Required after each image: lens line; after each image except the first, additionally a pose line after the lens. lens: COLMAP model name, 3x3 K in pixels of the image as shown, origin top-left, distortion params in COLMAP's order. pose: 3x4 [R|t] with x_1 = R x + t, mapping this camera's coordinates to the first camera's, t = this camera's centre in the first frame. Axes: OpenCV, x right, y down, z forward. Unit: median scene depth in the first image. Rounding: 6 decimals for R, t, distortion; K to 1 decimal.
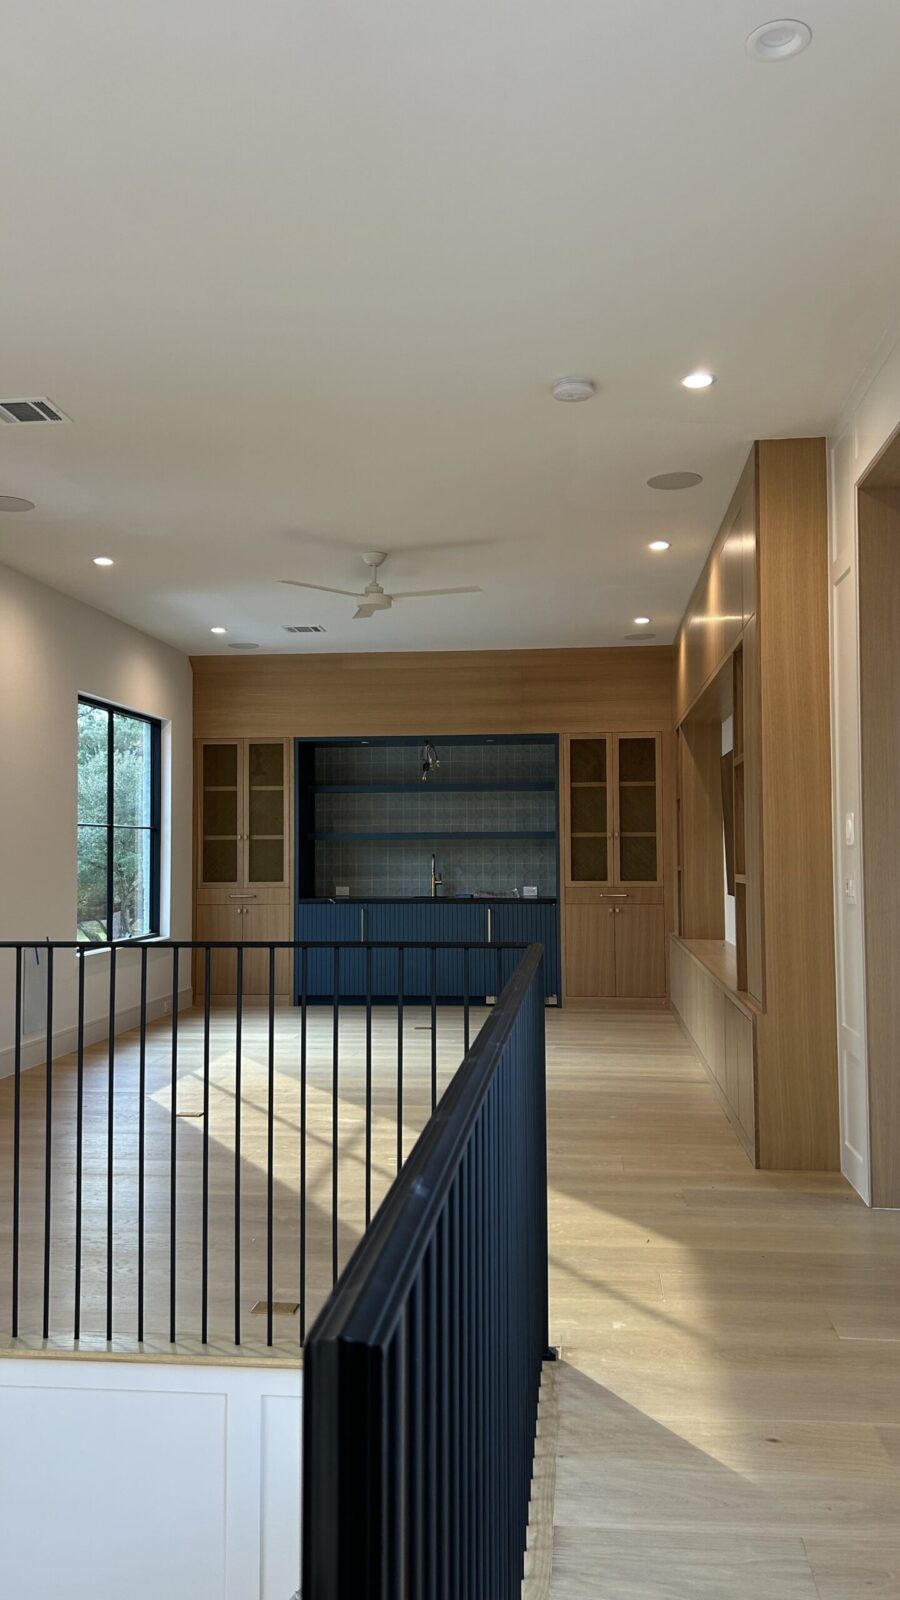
lens RADIAL K [[1217.8, 0, 453.8], [0, 1217.8, 791.7], [0, 0, 1]] dist [0.034160, -0.005951]
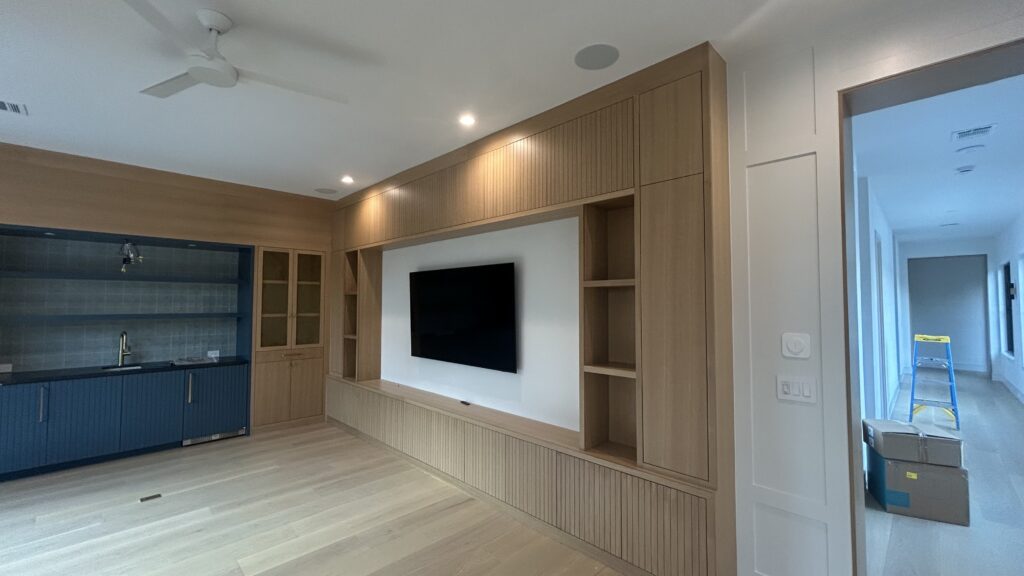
lens RADIAL K [[416.6, 0, 508.2], [0, 416.6, 287.8], [0, 0, 1]] dist [-0.002784, 0.002342]
pose [[0.619276, 0.033852, 0.784443, -0.114262], [-0.041685, 0.999079, -0.010207, -0.005501], [-0.784066, -0.026379, 0.620116, 0.455247]]
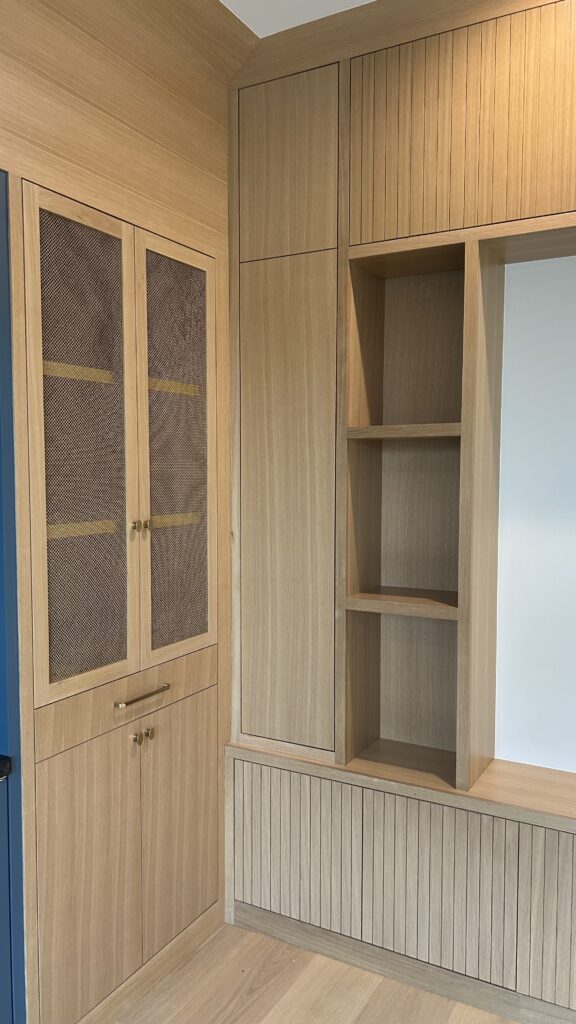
lens RADIAL K [[779.4, 0, 286.3], [0, 779.4, 518.9], [0, 0, 1]] dist [0.034160, -0.005951]
pose [[0.375363, -0.051687, 0.925436, -0.060798], [-0.046733, 0.996119, 0.074590, 0.014721], [-0.925699, -0.071247, 0.371490, 0.871742]]
